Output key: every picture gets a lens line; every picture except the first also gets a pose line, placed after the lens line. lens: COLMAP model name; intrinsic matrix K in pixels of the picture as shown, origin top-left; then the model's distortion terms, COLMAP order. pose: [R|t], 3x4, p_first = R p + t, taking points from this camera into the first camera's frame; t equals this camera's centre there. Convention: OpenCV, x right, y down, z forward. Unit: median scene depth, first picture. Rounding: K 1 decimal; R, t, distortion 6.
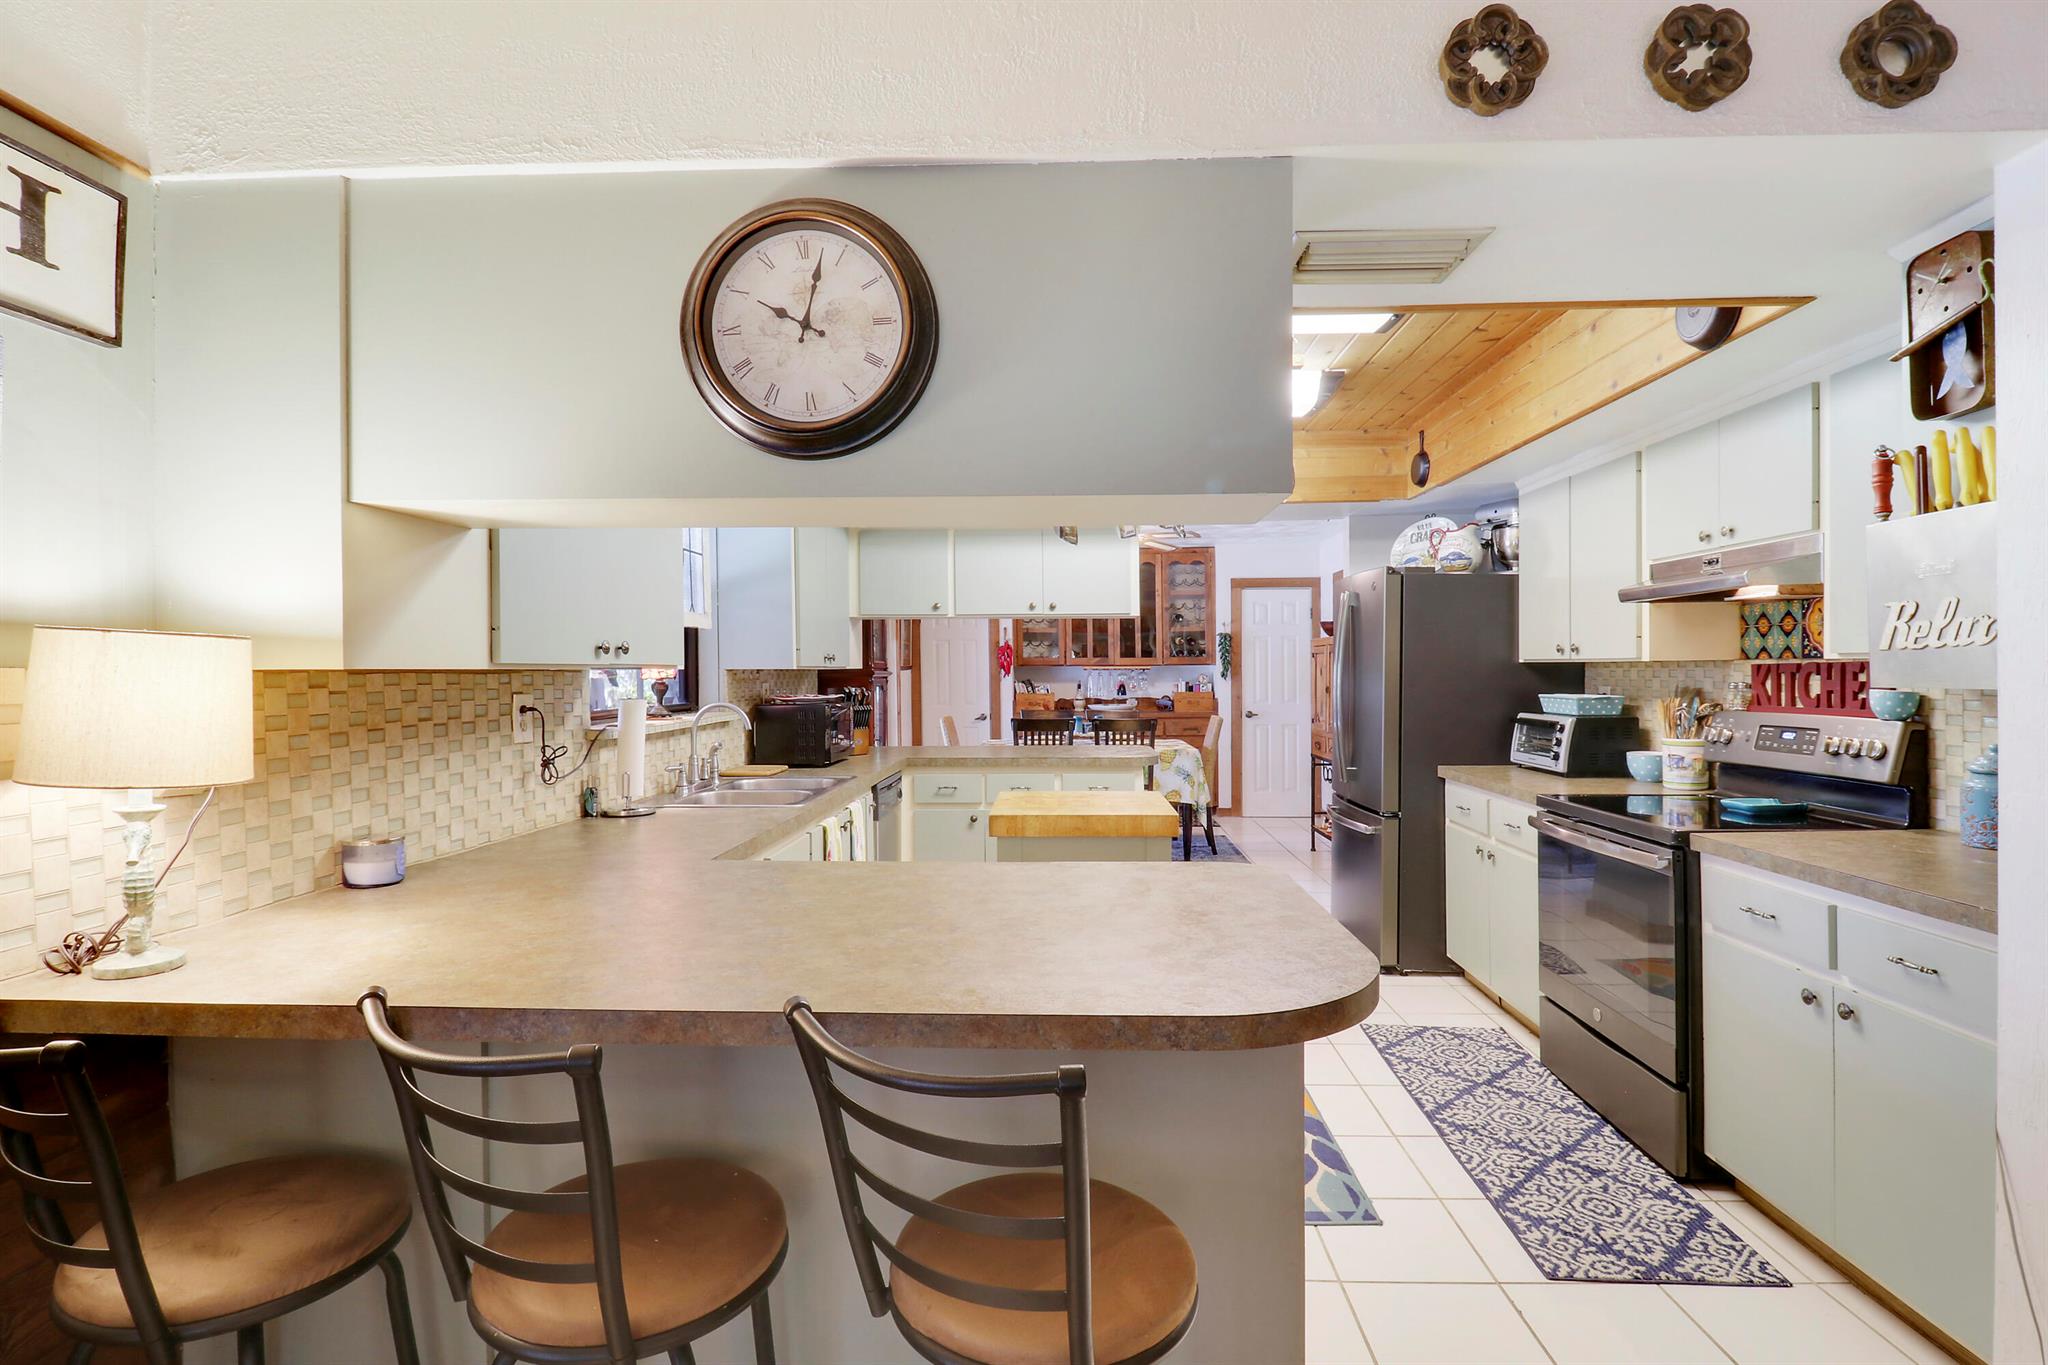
lens RADIAL K [[987.8, 0, 1030.3], [0, 987.8, 673.4], [0, 0, 1]] dist [0.001003, -0.000215]
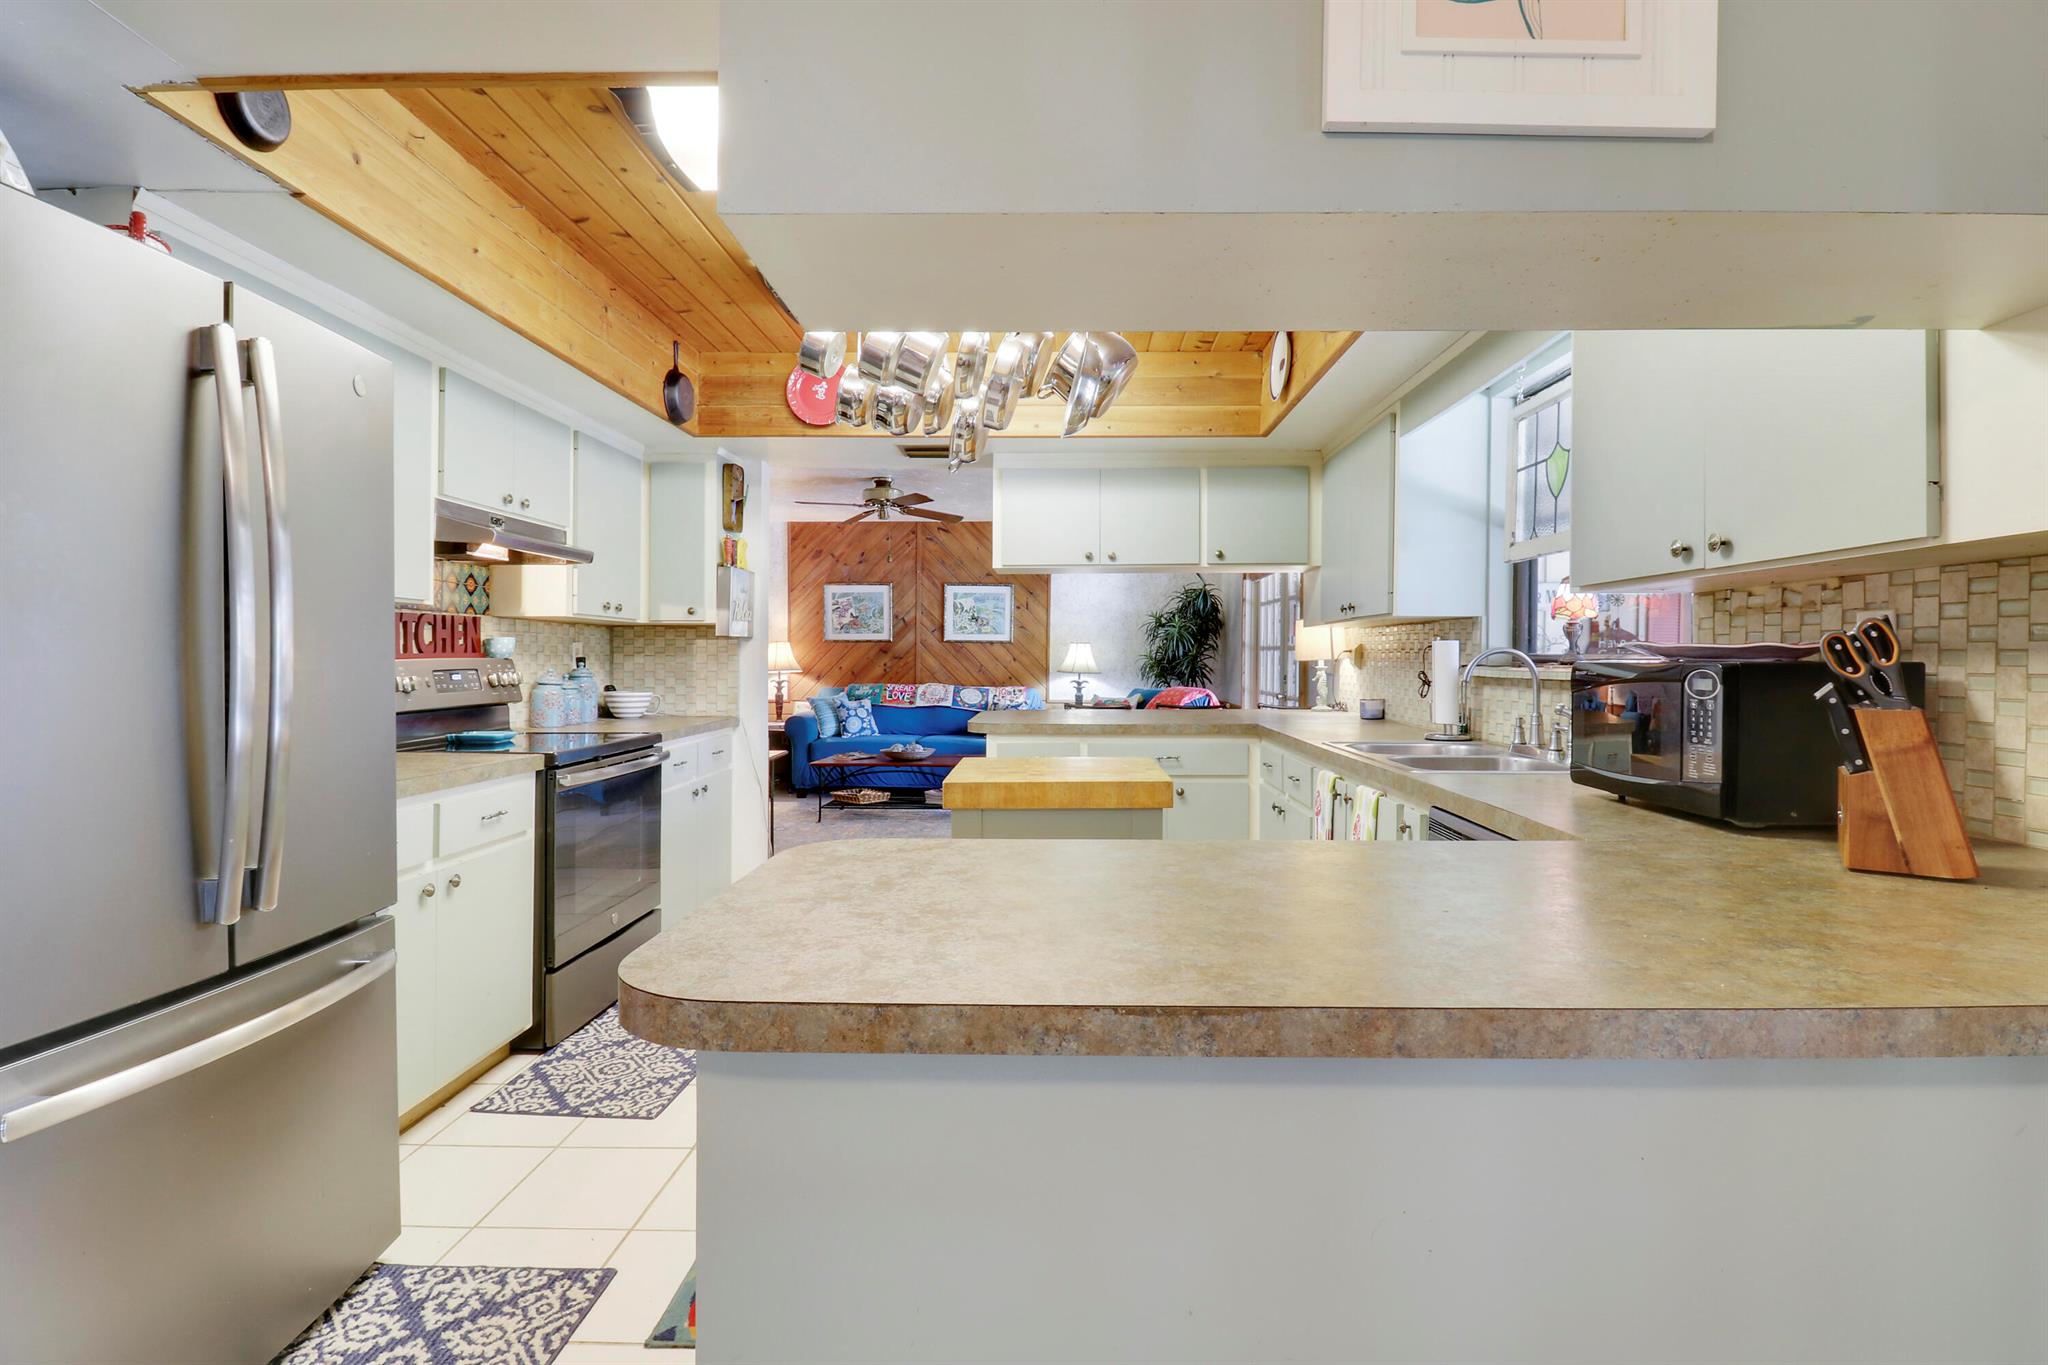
lens RADIAL K [[944.3, 0, 1030.9], [0, 944.3, 666.5], [0, 0, 1]] dist [-0.000357, -0.007378]
pose [[-0.999383, 0.006800, -0.034468, 0.106804], [0.006425, 0.999919, 0.010971, 0.042597], [0.034540, 0.010743, -0.999346, 2.182043]]
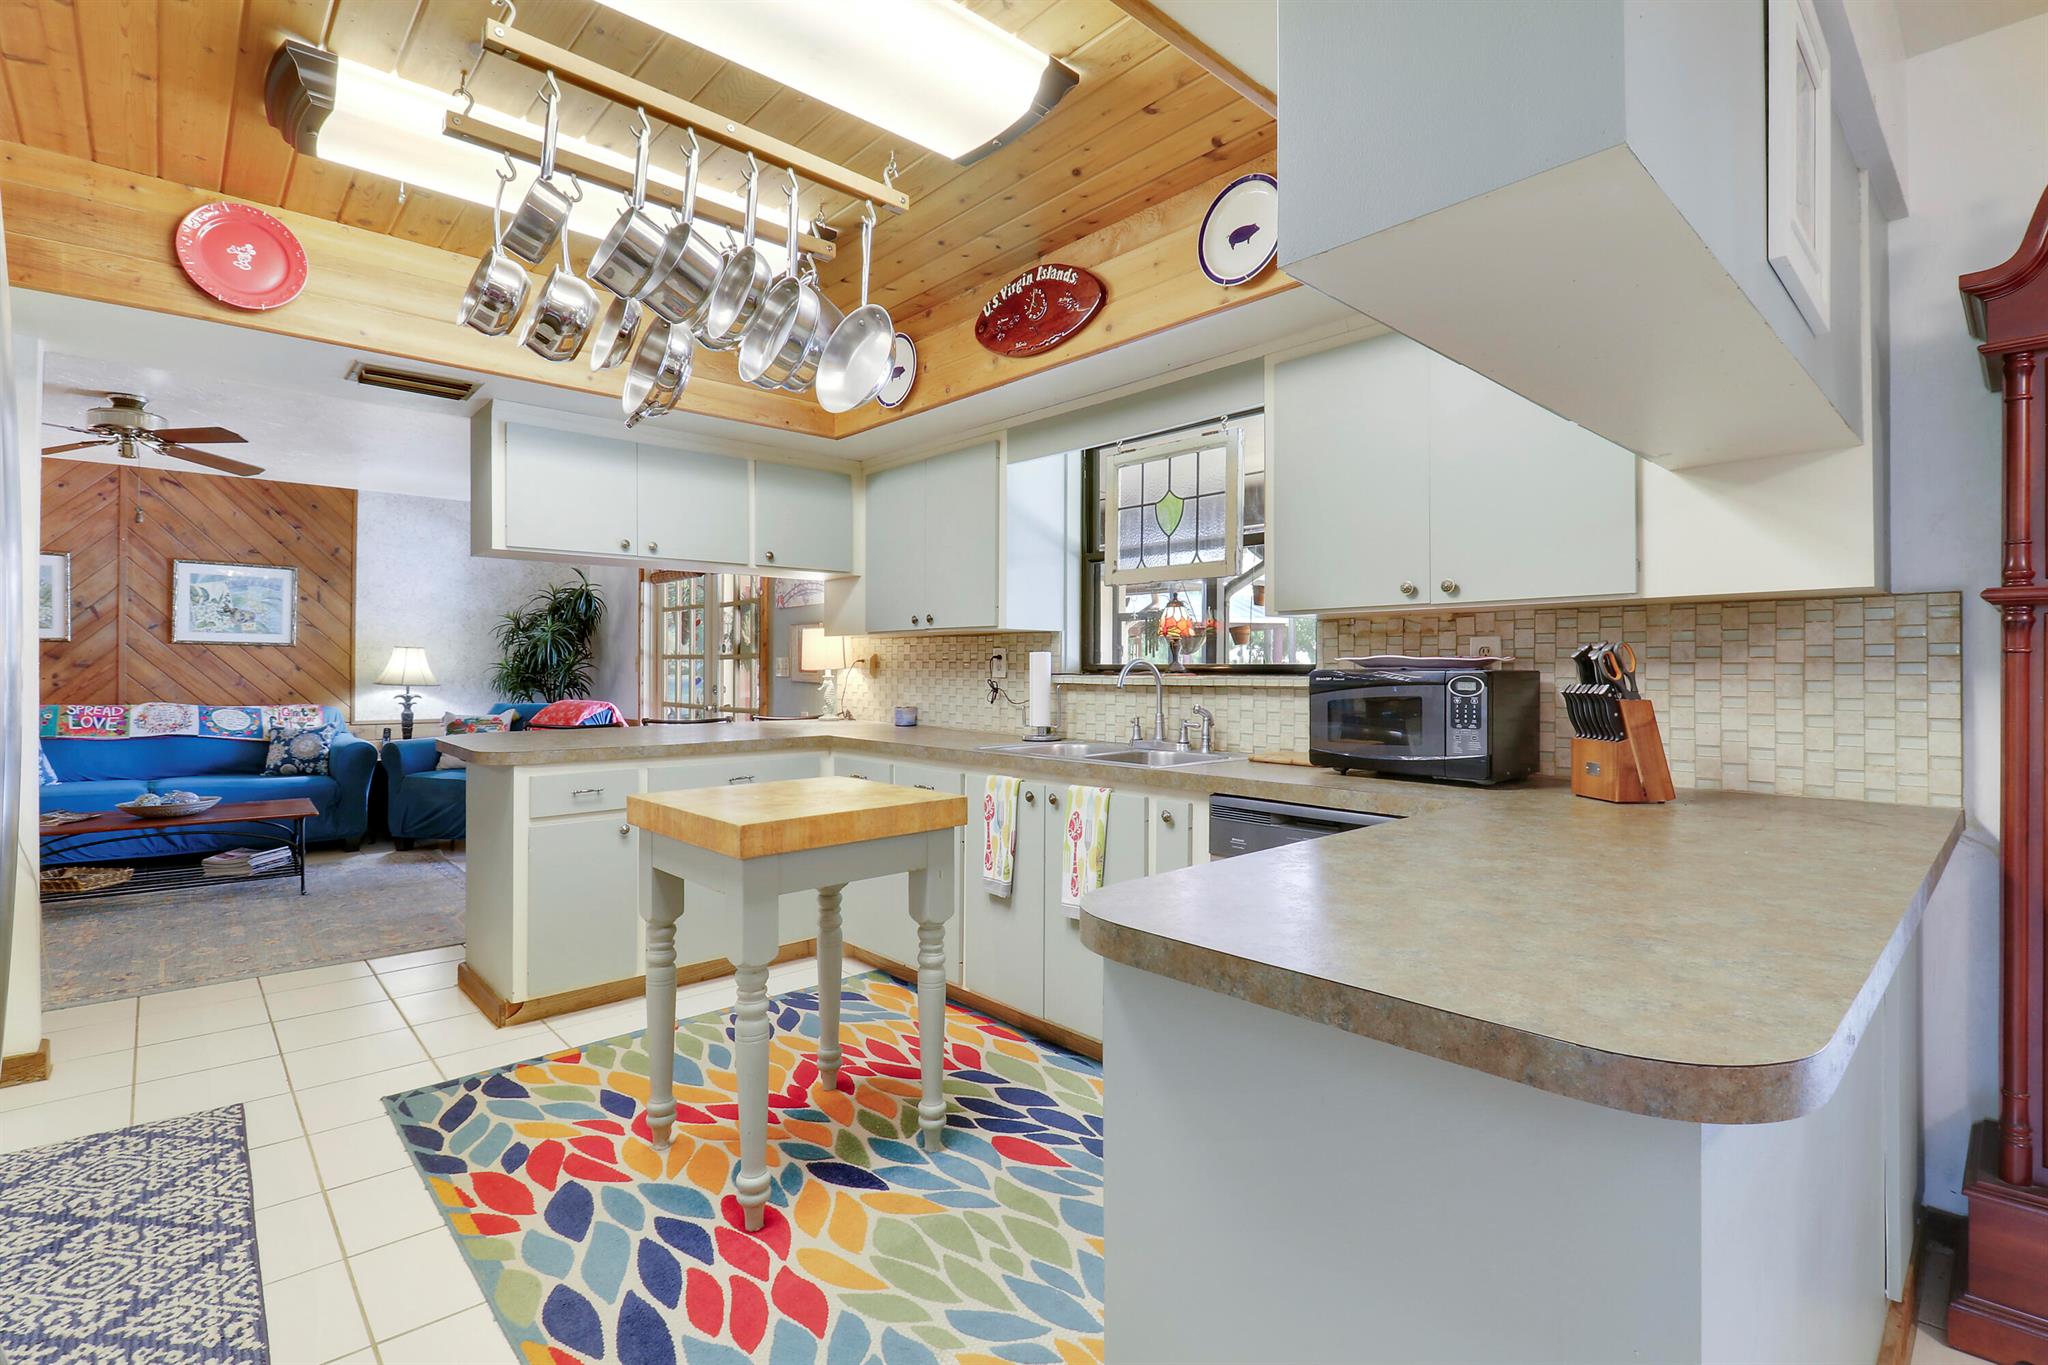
lens RADIAL K [[944.3, 0, 1038.3], [0, 944.3, 663.9], [0, 0, 1]] dist [-0.000357, -0.007378]
pose [[-0.703734, 0.001718, -0.710461, 0.499649], [0.001240, 0.999999, 0.001190, 0.041655], [0.710462, -0.000044, -0.703735, 1.939013]]
